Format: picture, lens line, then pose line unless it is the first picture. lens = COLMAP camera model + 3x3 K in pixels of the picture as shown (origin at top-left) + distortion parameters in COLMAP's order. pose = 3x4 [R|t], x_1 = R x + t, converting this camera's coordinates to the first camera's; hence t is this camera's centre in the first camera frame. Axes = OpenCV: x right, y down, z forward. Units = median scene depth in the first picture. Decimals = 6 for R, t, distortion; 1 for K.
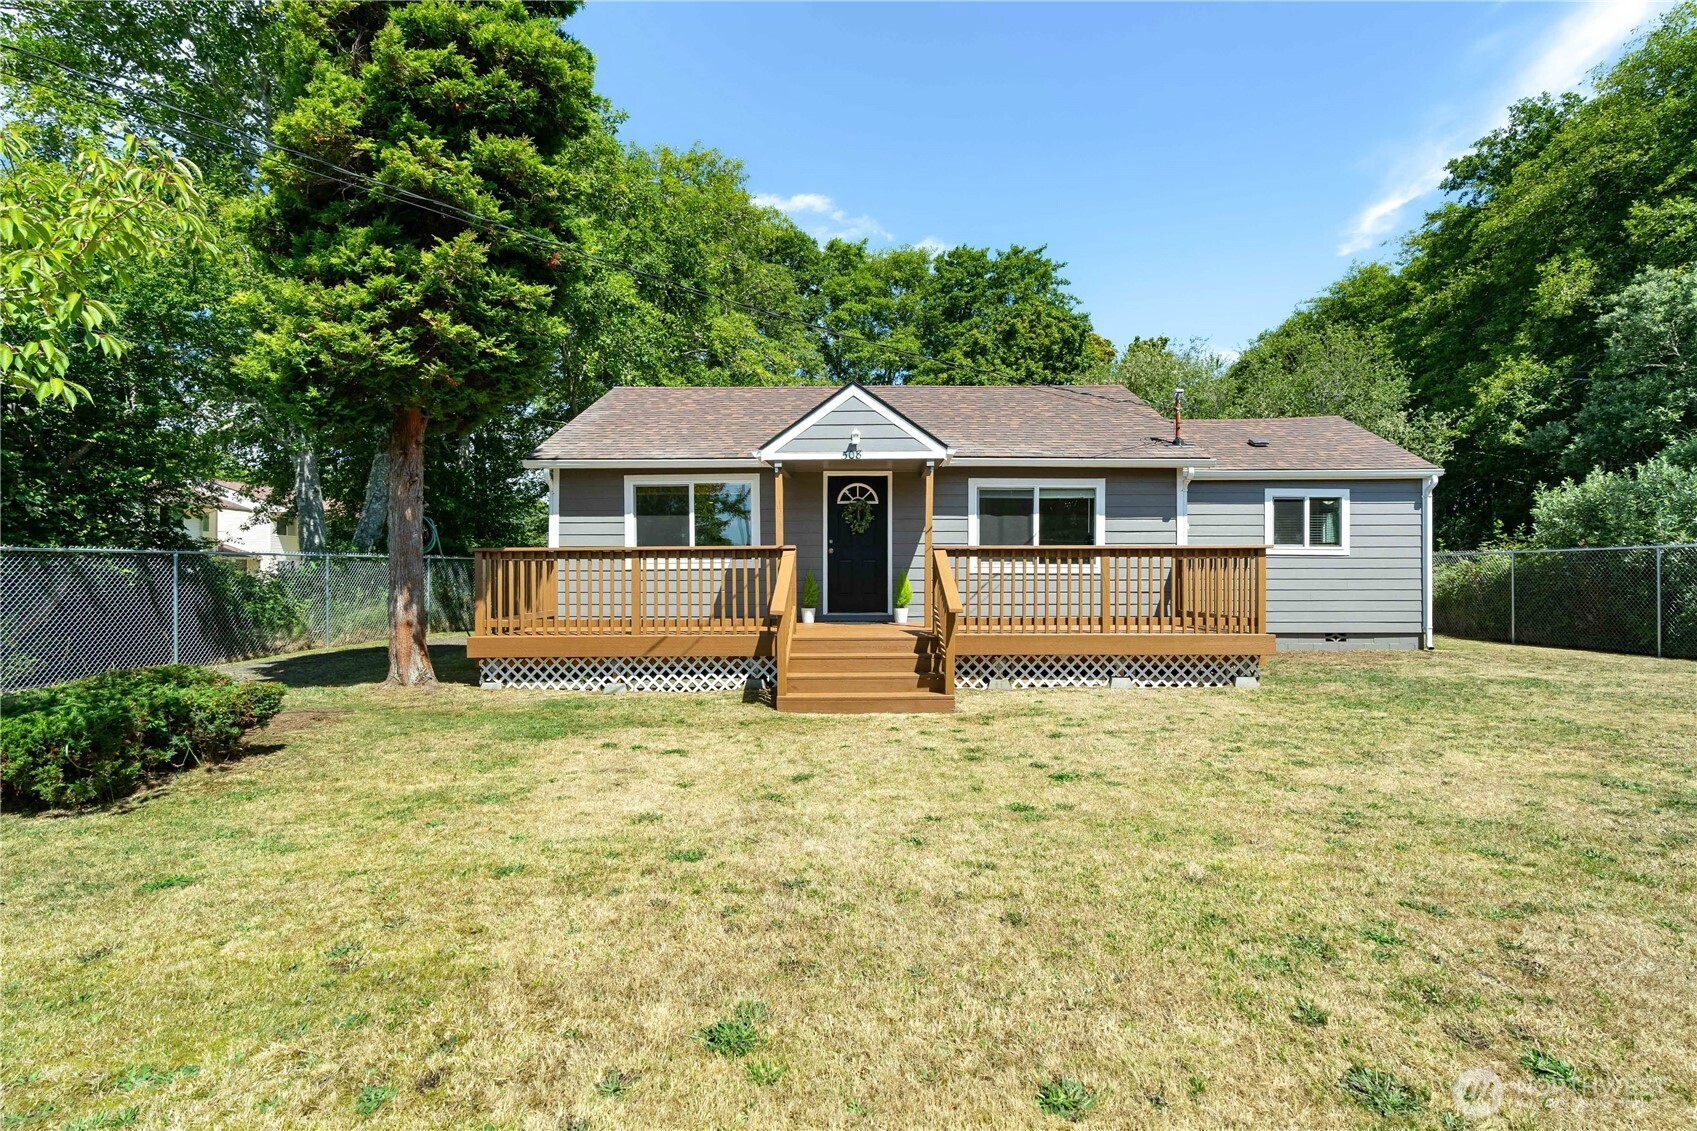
lens RADIAL K [[775.6, 0, 848.5], [0, 775.6, 565.5], [0, 0, 1]] dist [0.000241, 0.000226]
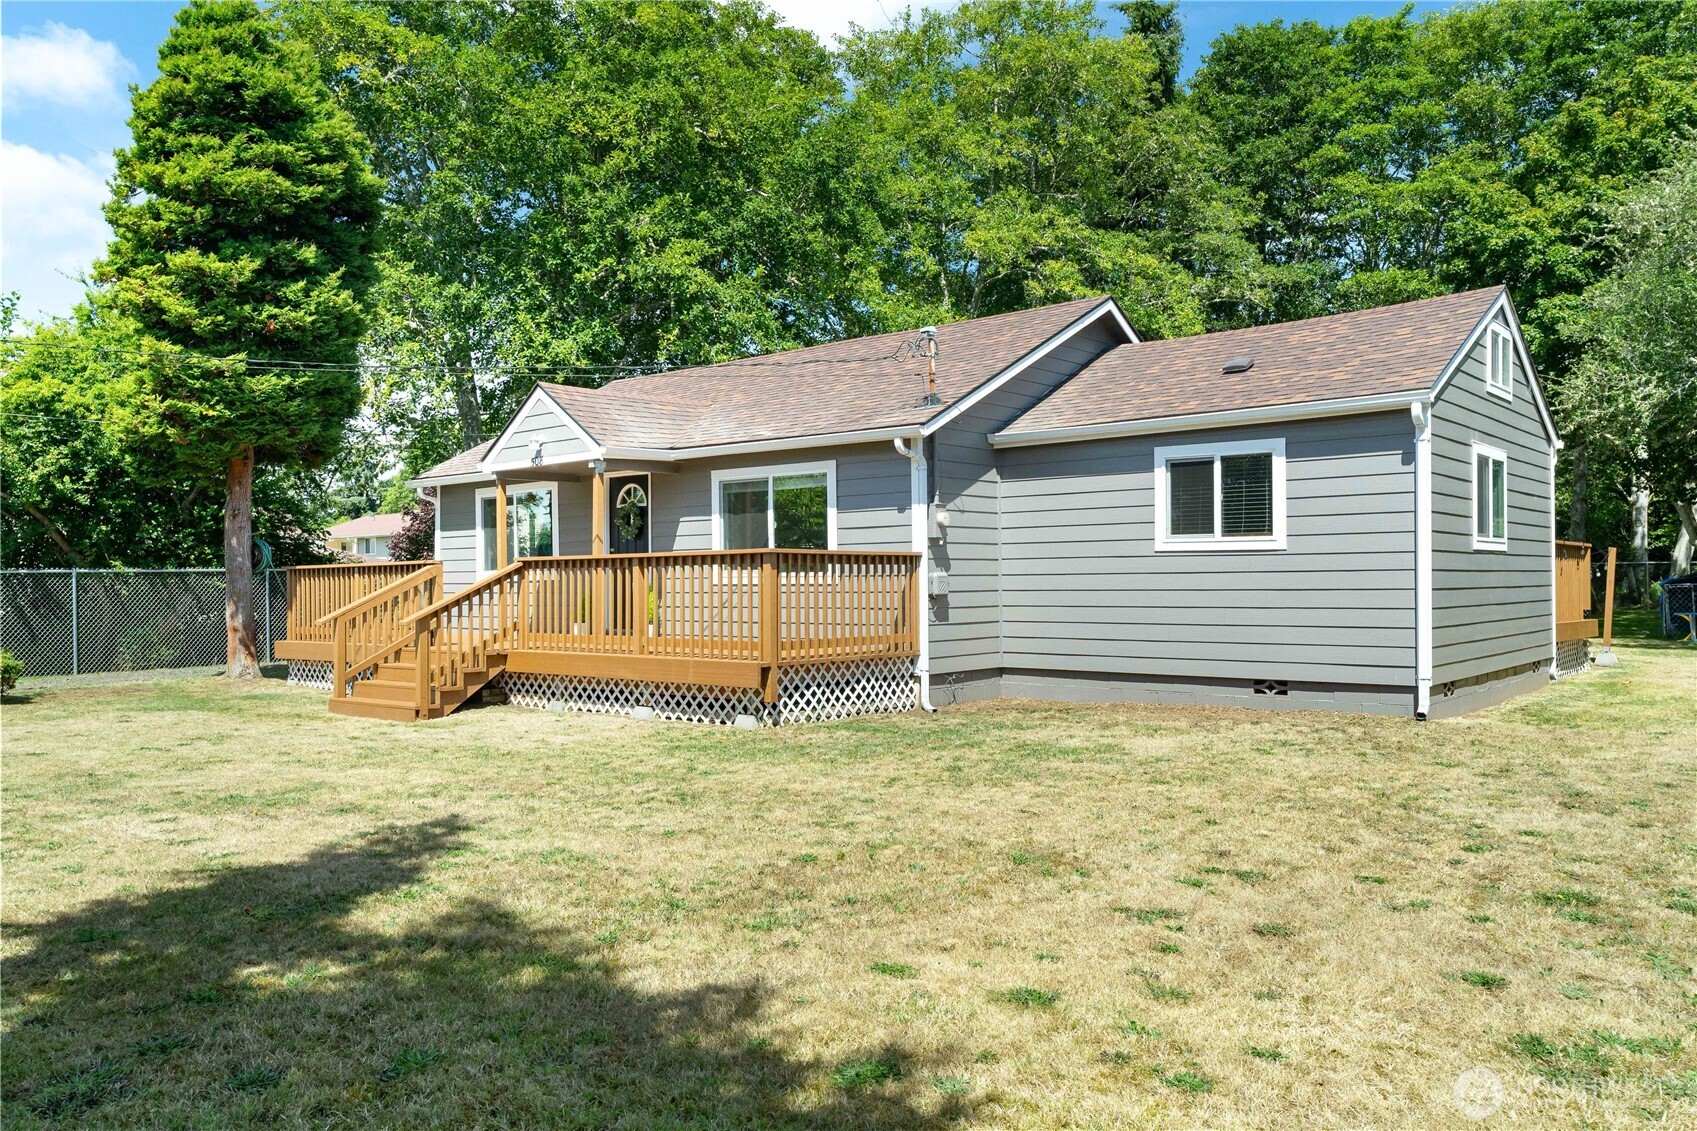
lens RADIAL K [[1220.6, 0, 848.5], [0, 1220.6, 565.5], [0, 0, 1]] dist [0.031776, 0.000463]
pose [[0.772342, -0.013574, -0.635061, 1.105603], [0.016239, 0.999867, -0.001623, -0.005691], [0.634999, -0.009059, 0.772460, 0.072940]]
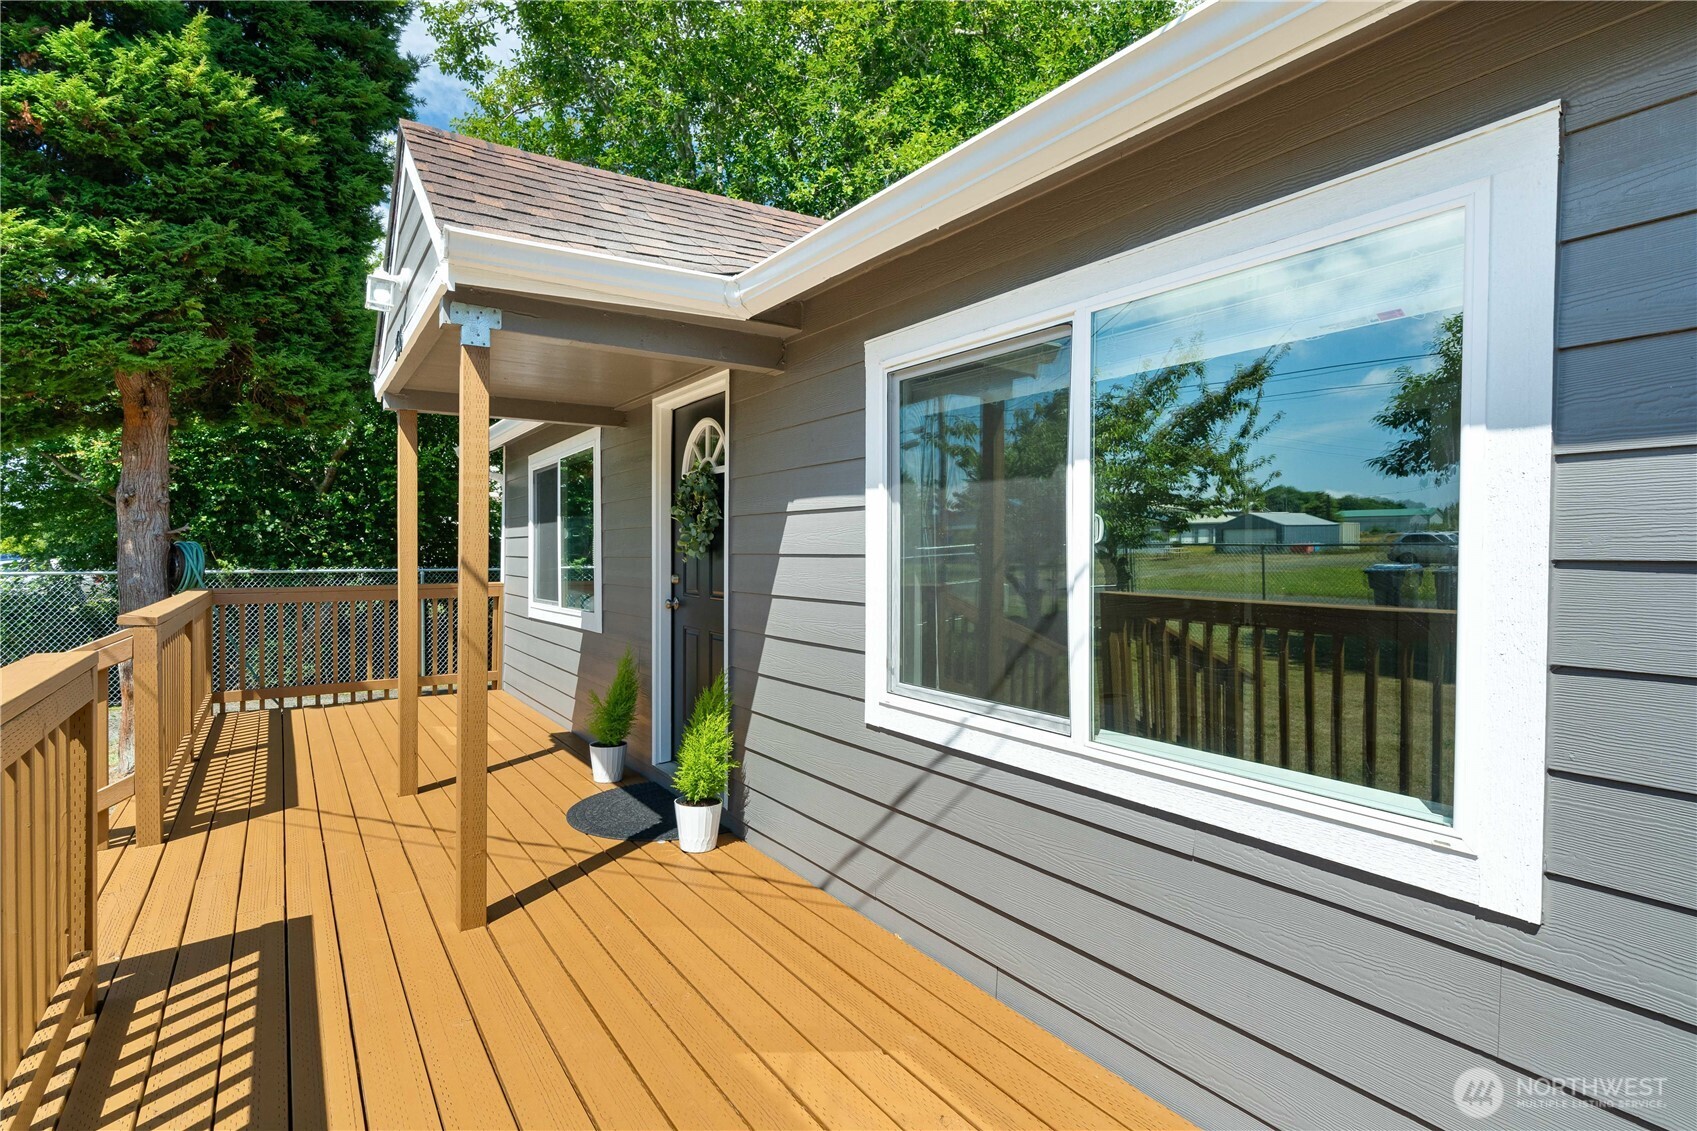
lens RADIAL K [[844.6, 0, 853.4], [0, 844.6, 561.9], [0, 0, 1]] dist [0.001075, 0.000407]
pose [[0.568813, 0.014093, -0.822346, 0.375868], [0.005670, 0.999762, 0.021055, -0.048142], [0.822448, -0.016639, 0.568598, 0.841175]]
